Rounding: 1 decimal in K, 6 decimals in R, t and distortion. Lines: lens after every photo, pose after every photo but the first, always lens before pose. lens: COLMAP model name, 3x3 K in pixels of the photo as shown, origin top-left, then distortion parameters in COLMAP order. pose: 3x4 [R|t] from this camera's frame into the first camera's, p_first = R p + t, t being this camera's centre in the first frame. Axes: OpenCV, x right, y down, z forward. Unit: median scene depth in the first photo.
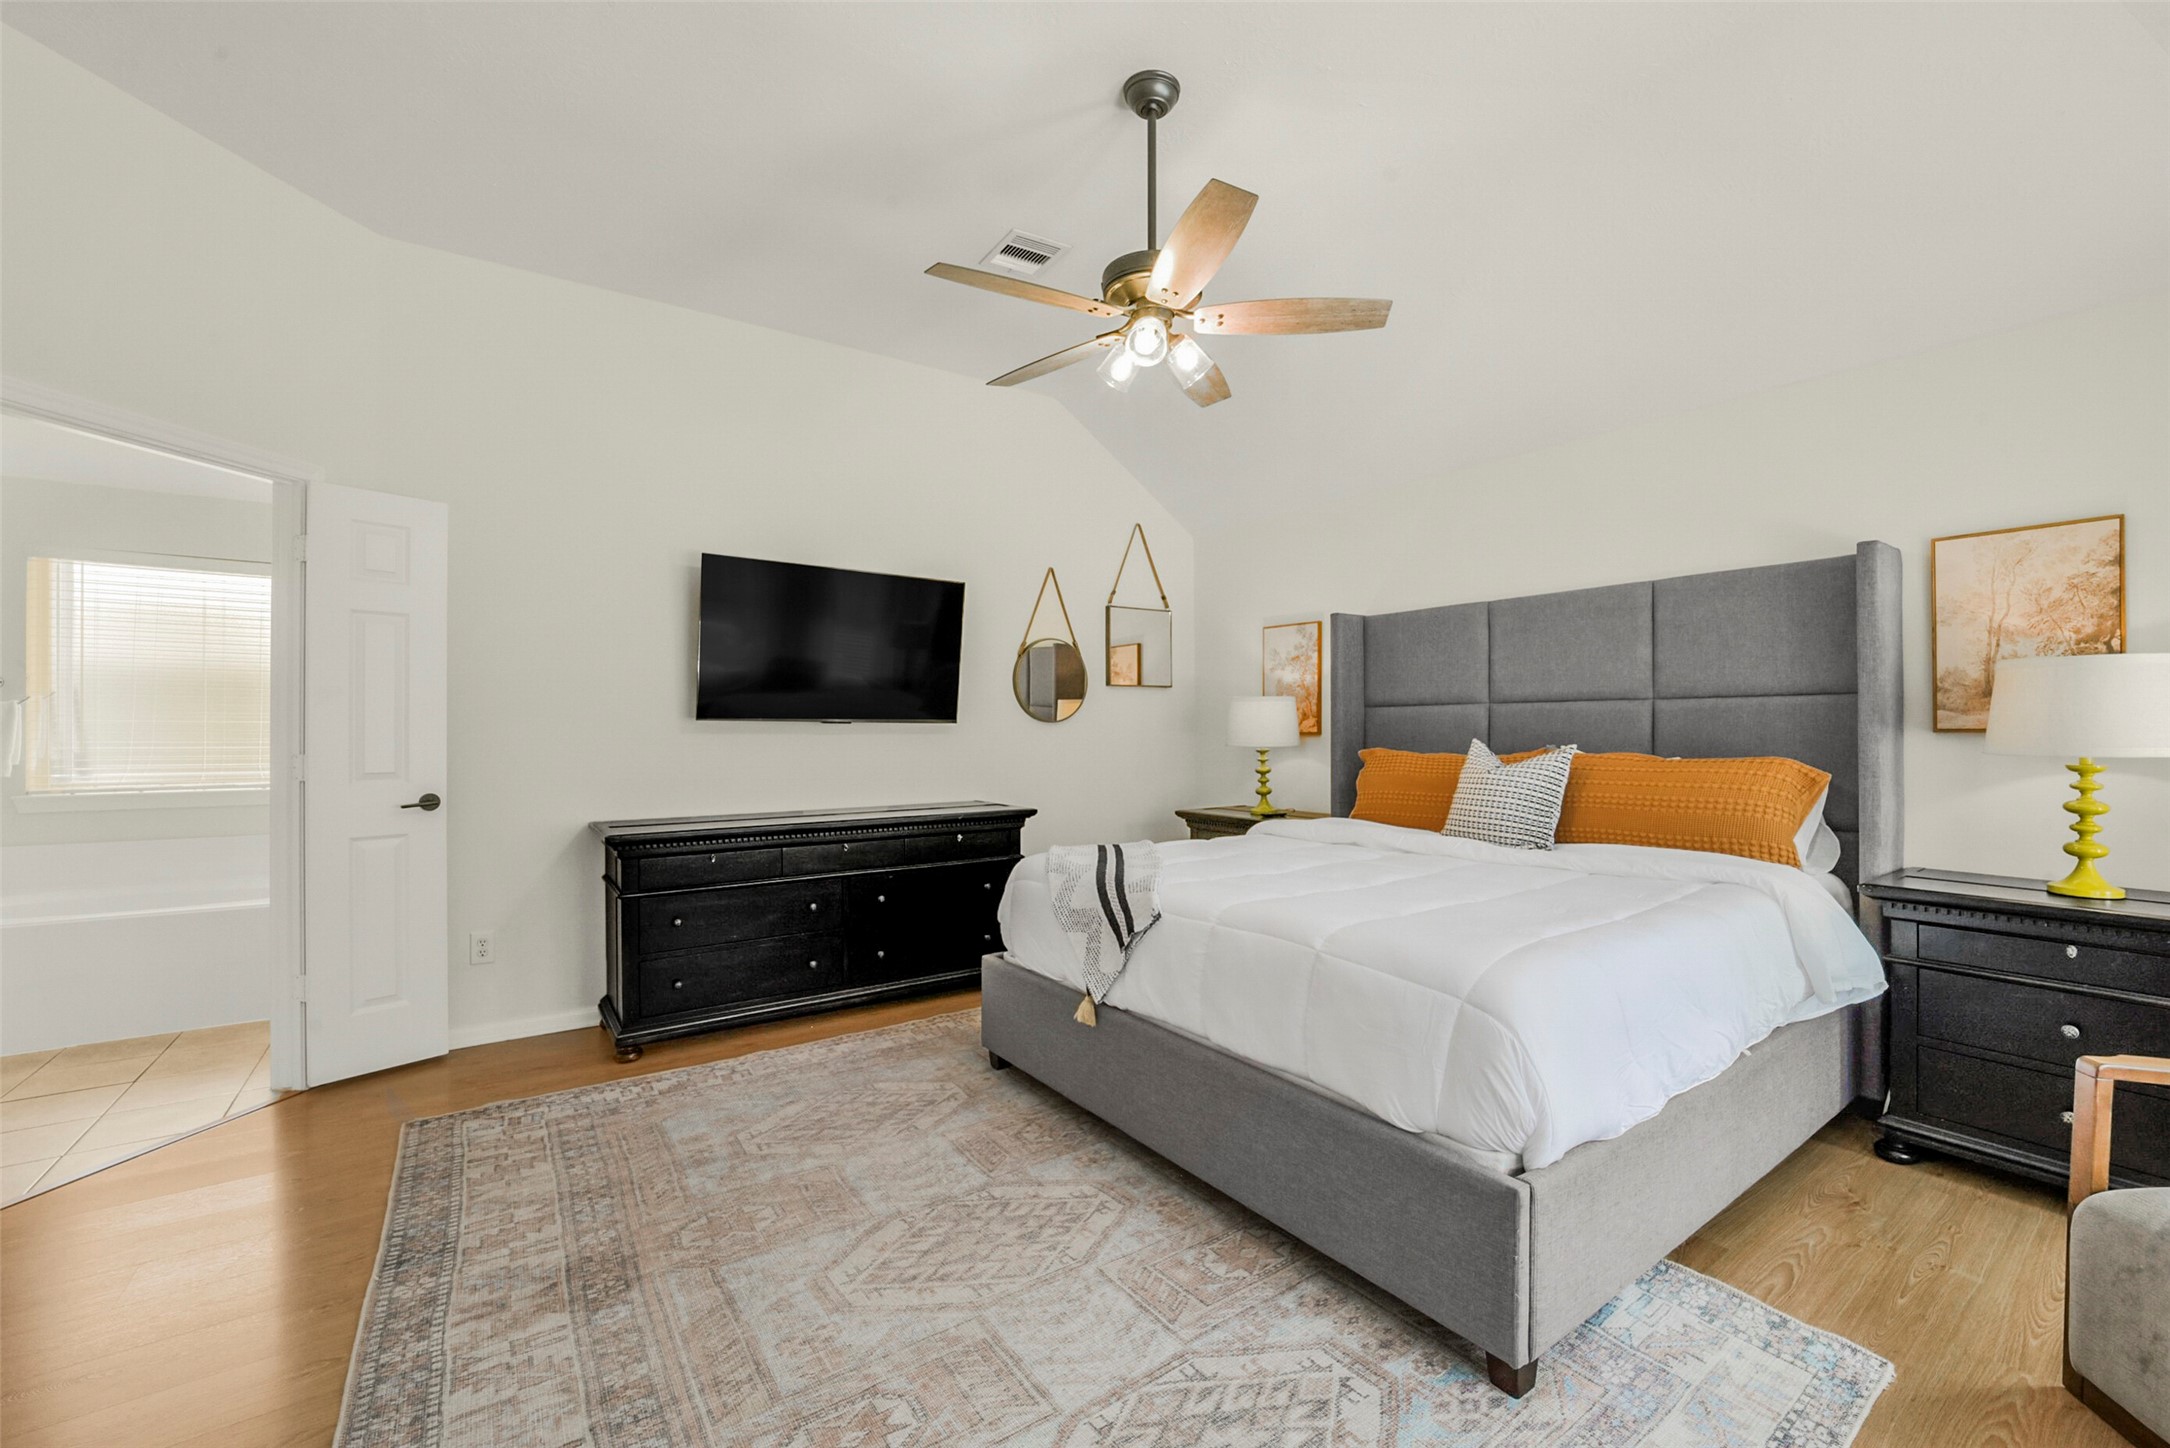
lens RADIAL K [[861.0, 0, 1092.8], [0, 861.0, 729.7], [0, 0, 1]] dist [0.000518, 0.000037]
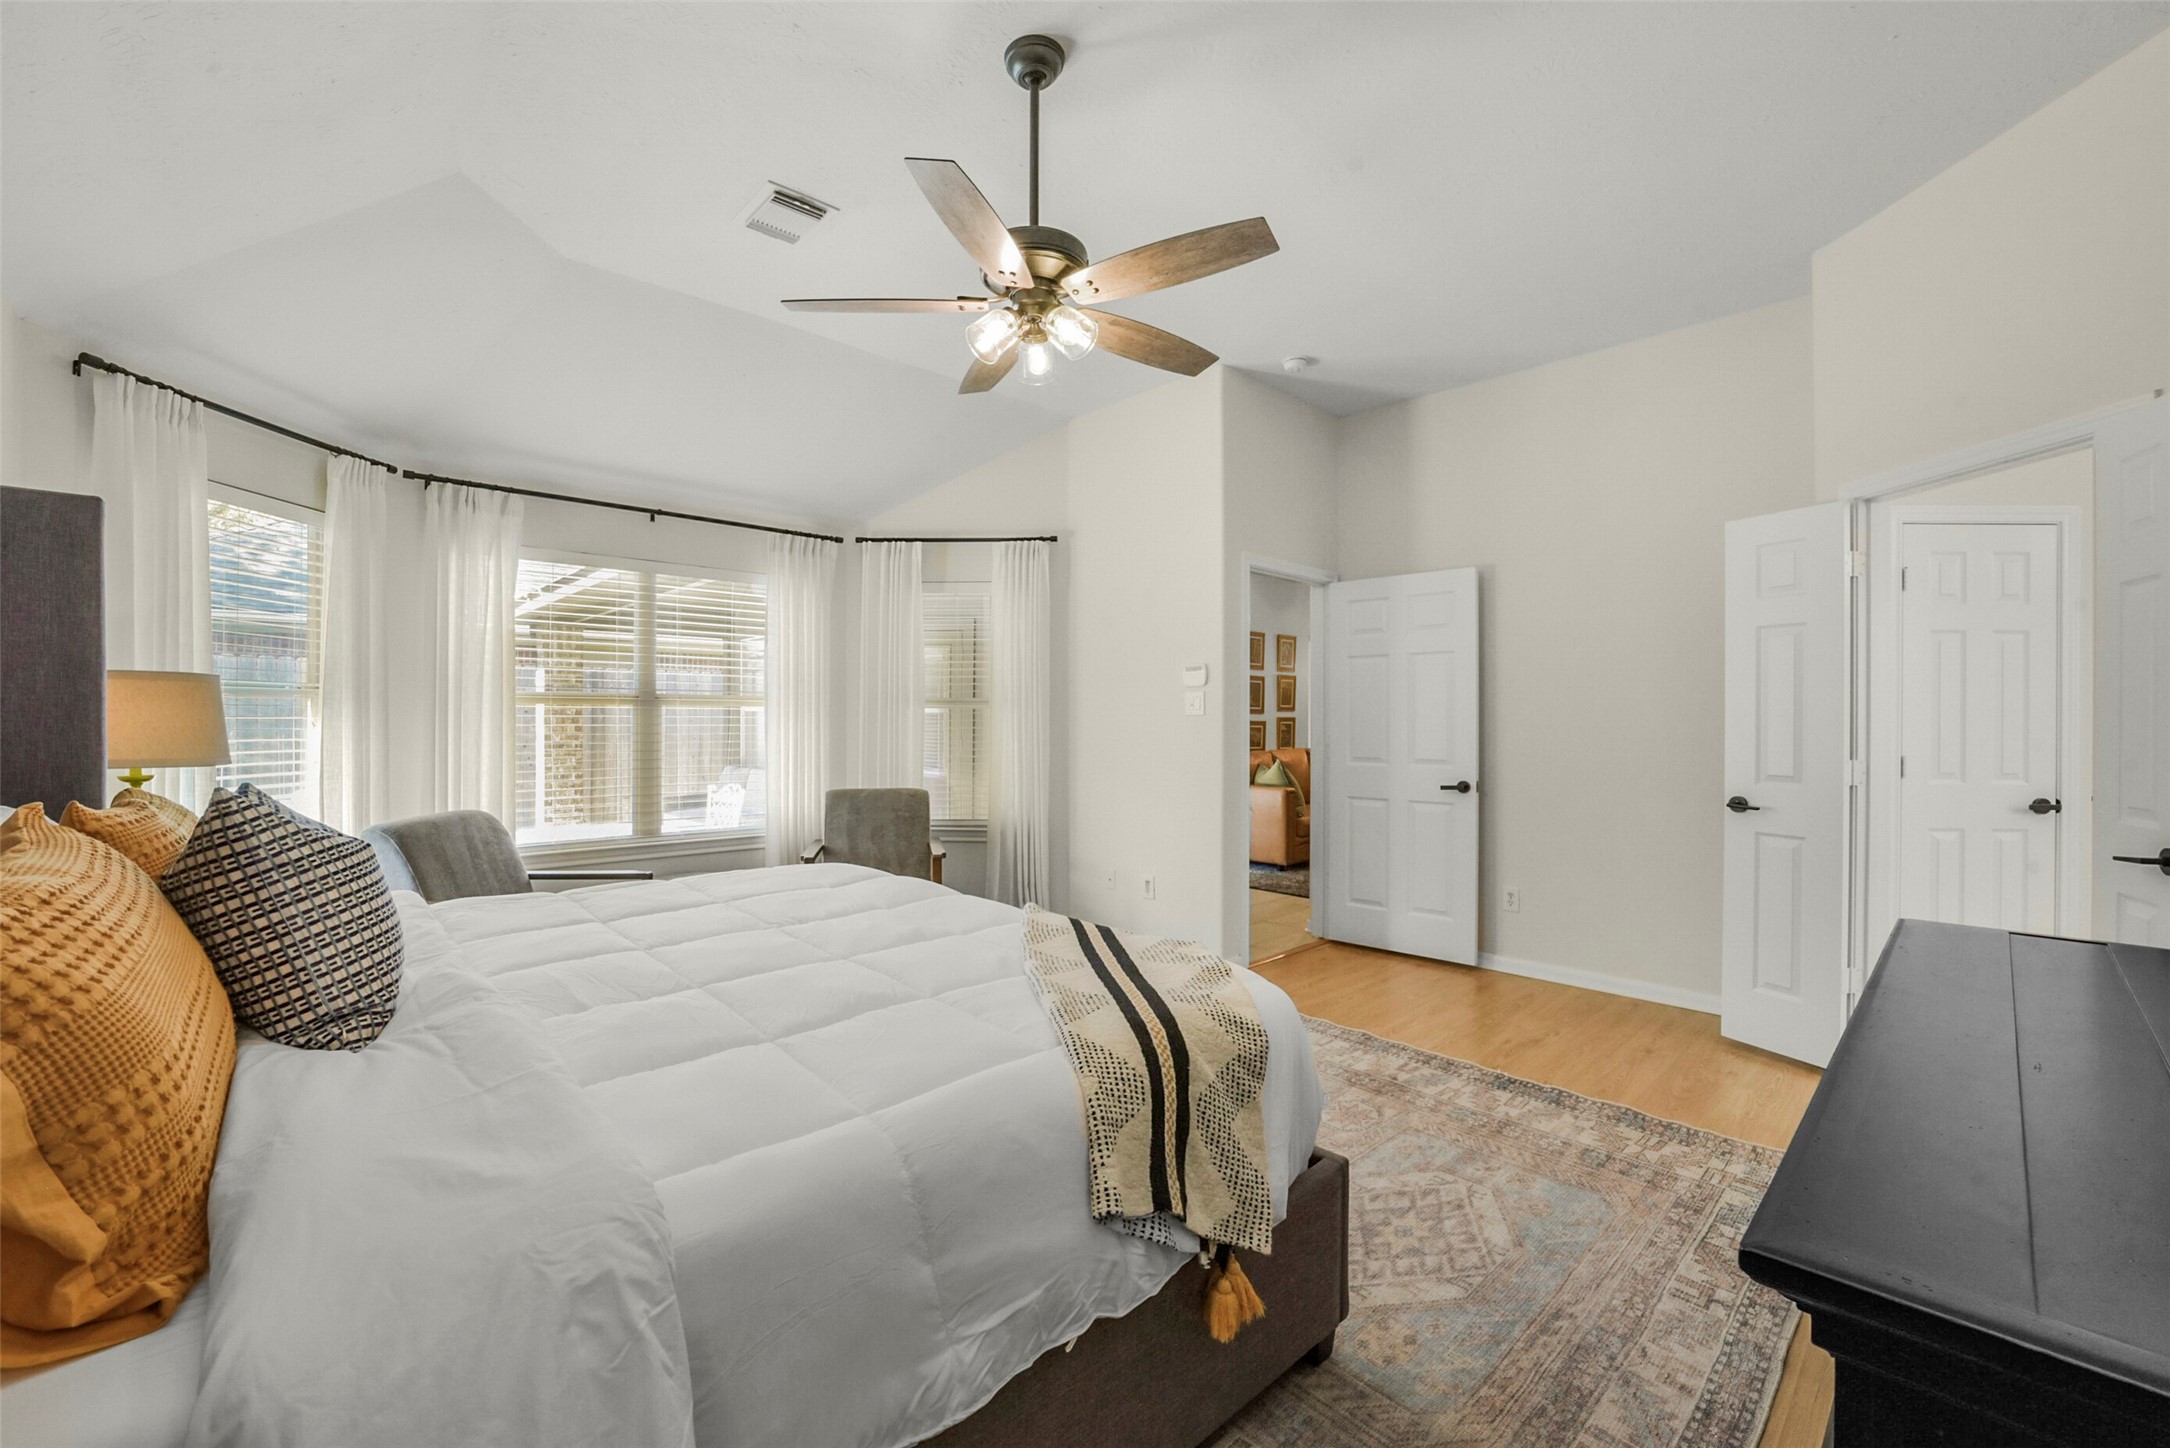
lens RADIAL K [[861.0, 0, 1079.6], [0, 861.0, 723.3], [0, 0, 1]] dist [0.000518, 0.000037]
pose [[-0.988419, -0.001586, -0.151740, 0.164417], [-0.001880, 0.999997, 0.001793, -0.022504], [0.151737, 0.002058, -0.988419, 1.974694]]
